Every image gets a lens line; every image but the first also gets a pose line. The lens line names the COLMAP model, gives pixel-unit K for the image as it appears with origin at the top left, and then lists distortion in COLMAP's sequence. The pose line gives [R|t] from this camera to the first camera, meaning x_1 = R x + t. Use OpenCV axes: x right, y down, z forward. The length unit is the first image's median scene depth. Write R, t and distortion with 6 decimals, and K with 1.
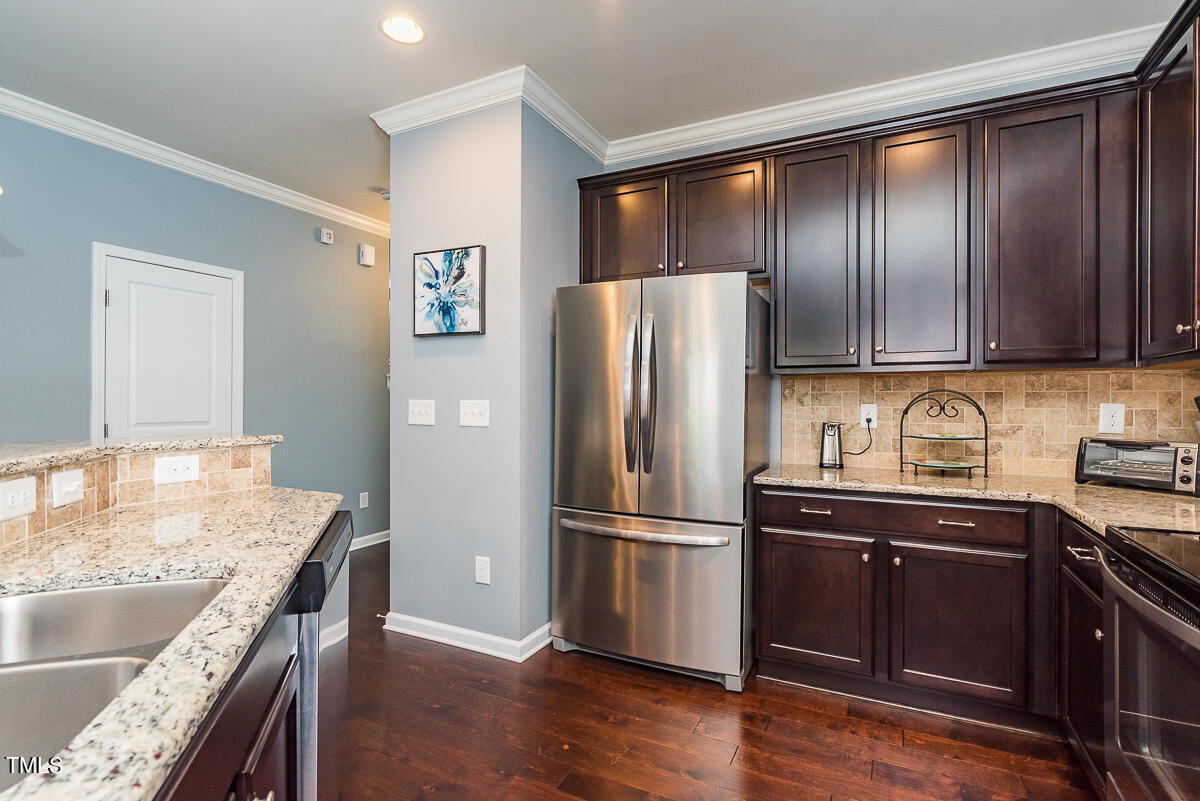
lens RADIAL K [[586.4, 0, 600.3], [0, 586.4, 400.0], [0, 0, 1]] dist [-0.000666, -0.000149]
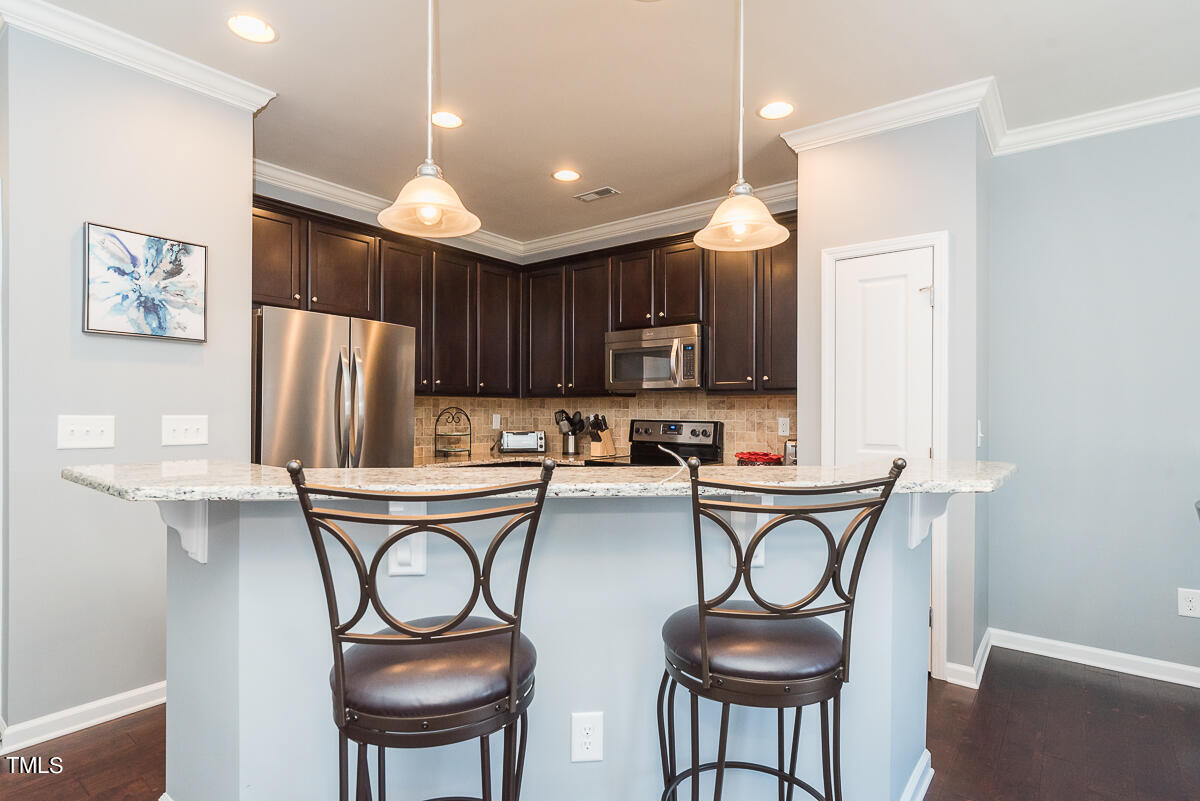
lens RADIAL K [[623.3, 0, 600.5], [0, 623.3, 405.0], [0, 0, 1]] dist [-0.000346, -0.000017]
pose [[0.190090, 0.006803, 0.981743, -1.019310], [-0.009148, 0.999945, -0.005158, -0.015392], [-0.981724, -0.008000, 0.190142, 0.200326]]
